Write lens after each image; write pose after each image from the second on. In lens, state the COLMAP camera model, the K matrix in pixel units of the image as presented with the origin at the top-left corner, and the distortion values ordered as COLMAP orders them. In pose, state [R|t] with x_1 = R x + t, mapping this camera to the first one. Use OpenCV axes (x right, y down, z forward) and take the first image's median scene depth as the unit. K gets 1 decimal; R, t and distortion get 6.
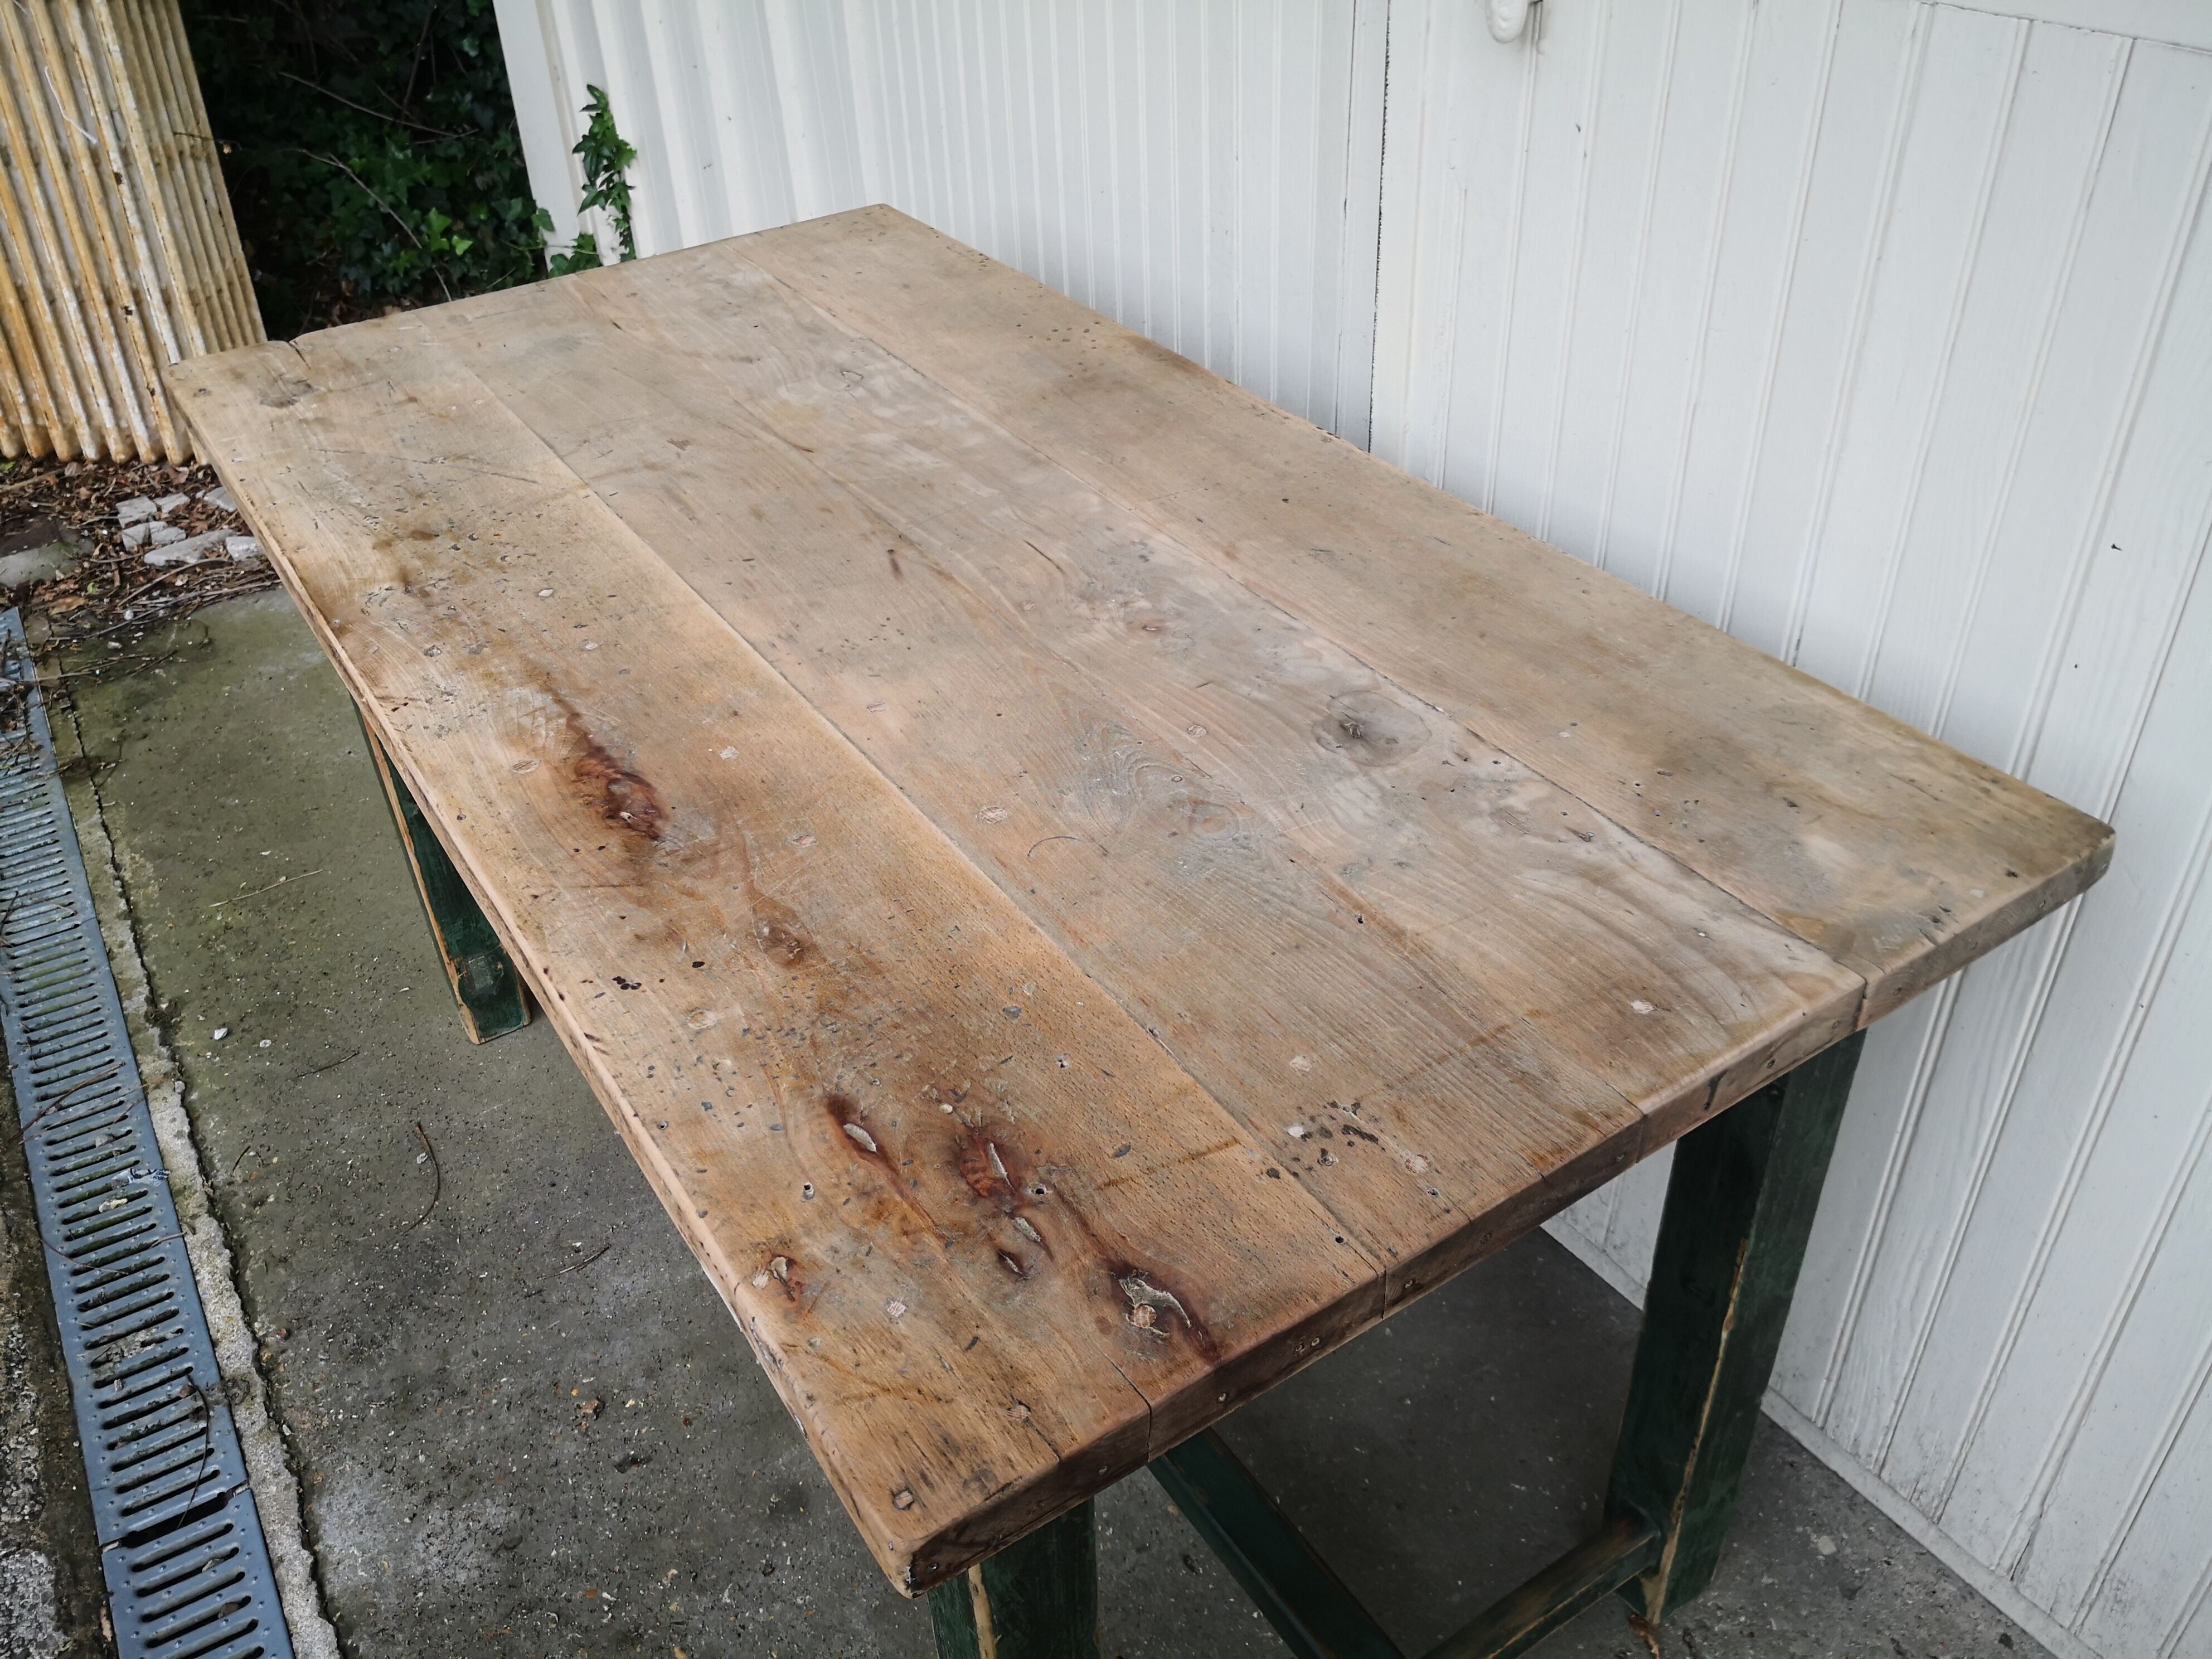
lens RADIAL K [[1853.0, 0, 1119.1], [0, 1853.0, 851.6], [0, 0, 1]] dist [-0.007874, -0.004730]
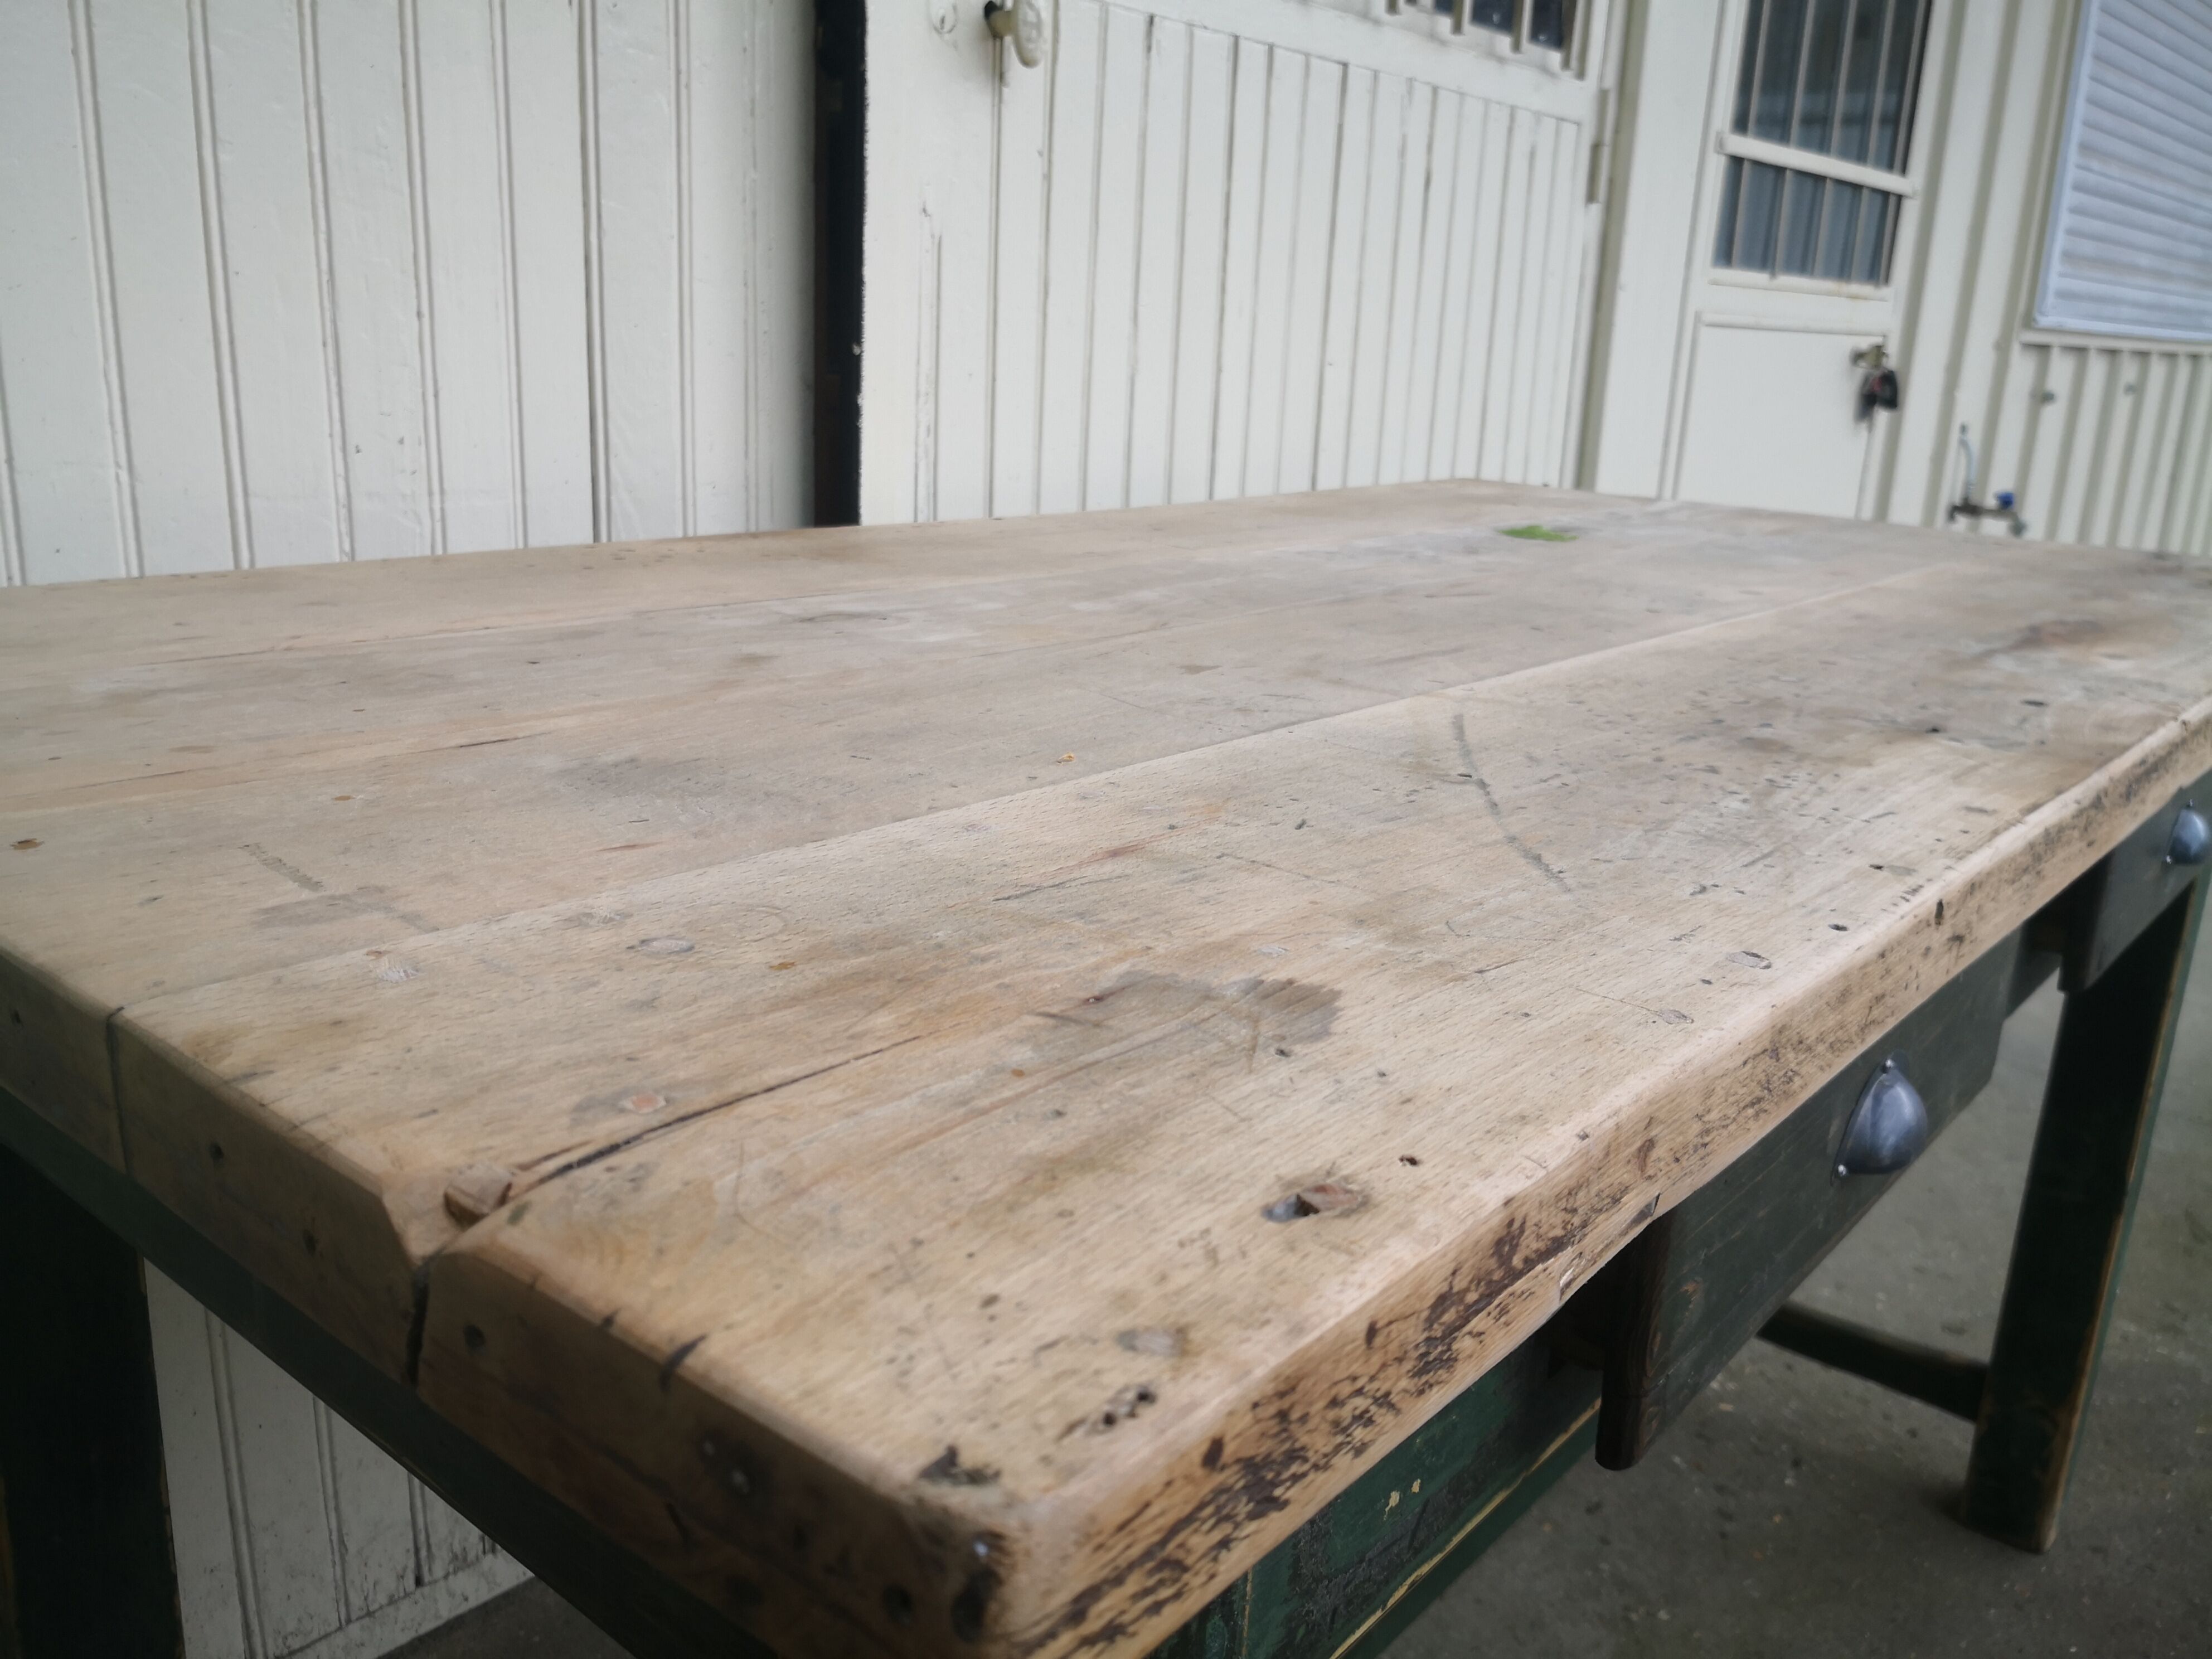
lens RADIAL K [[1811.7, 0, 1112.3], [0, 1811.7, 849.3], [0, 0, 1]] dist [-0.000635, -0.015961]
pose [[-0.299057, -0.242611, 0.922879, -0.648805], [0.538479, 0.755532, 0.373111, -0.353029], [-0.787785, 0.608532, -0.095306, 1.019744]]
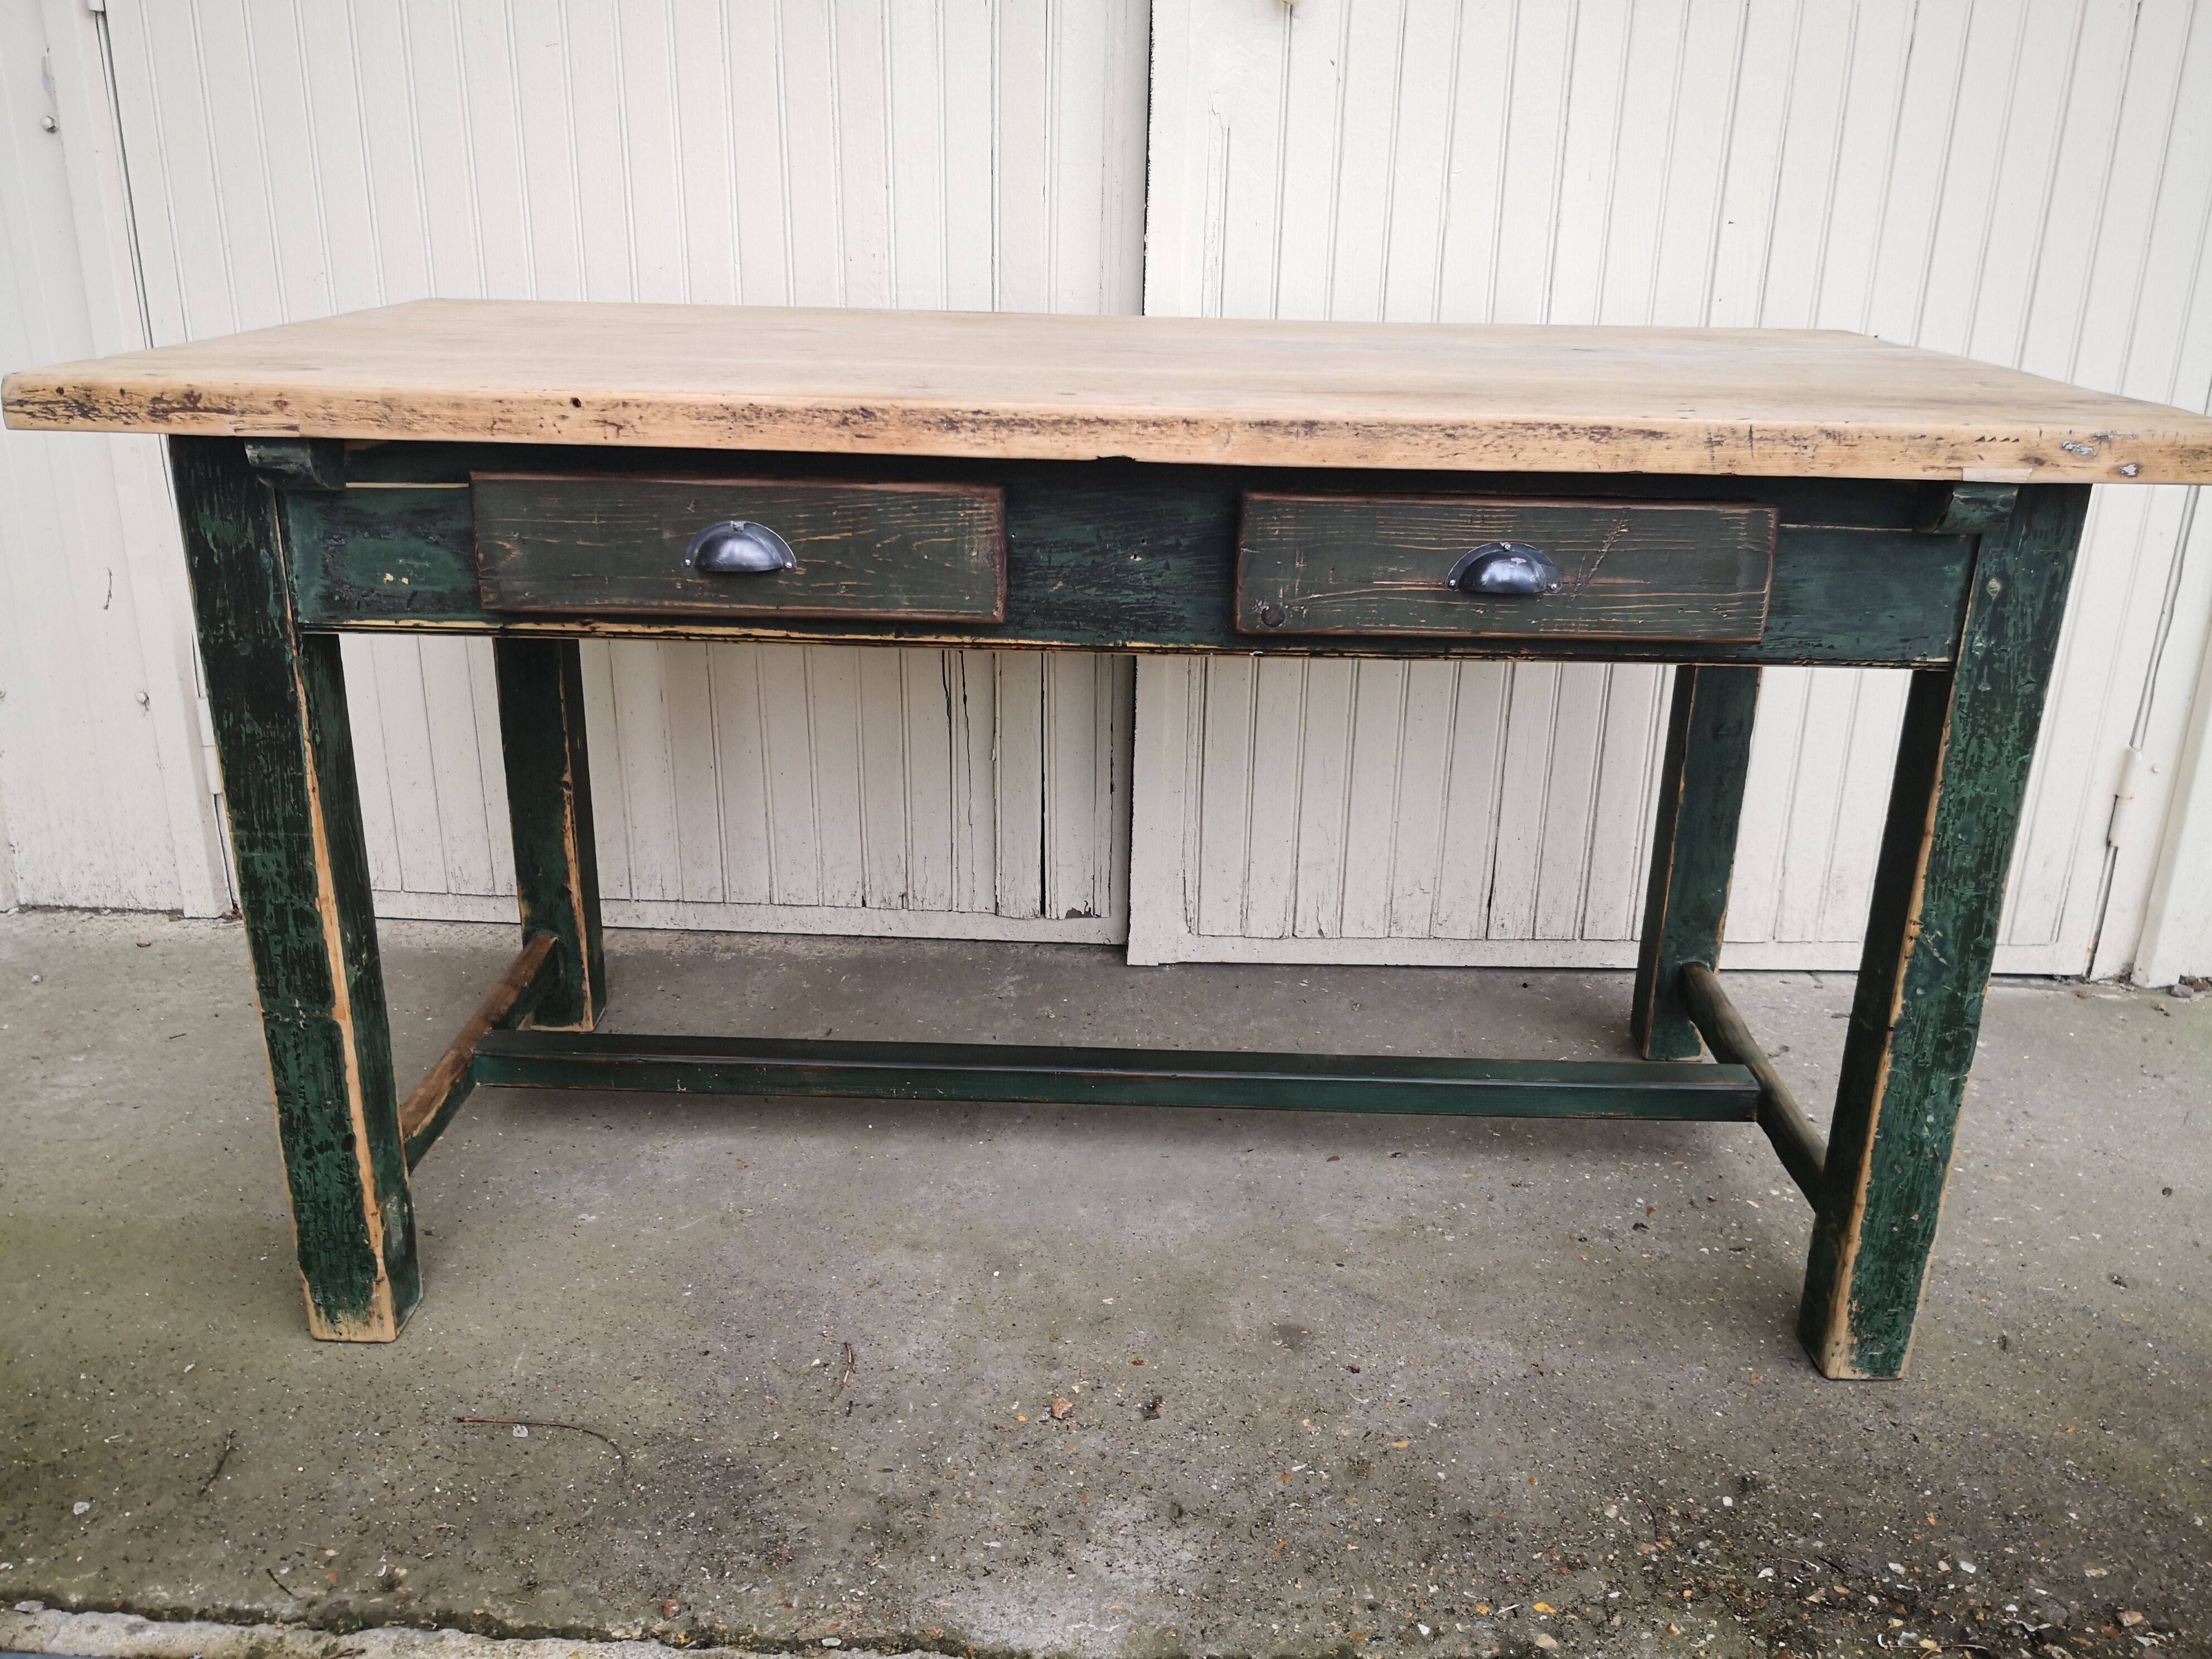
lens RADIAL K [[1807.3, 0, 1134.8], [0, 1807.3, 847.3], [0, 0, 1]] dist [0.029686, -0.060968]
pose [[0.549550, -0.241084, 0.799920, -0.907916], [0.458343, 0.887510, -0.047402, 0.130079], [-0.698510, 0.392688, 0.598231, 0.378230]]
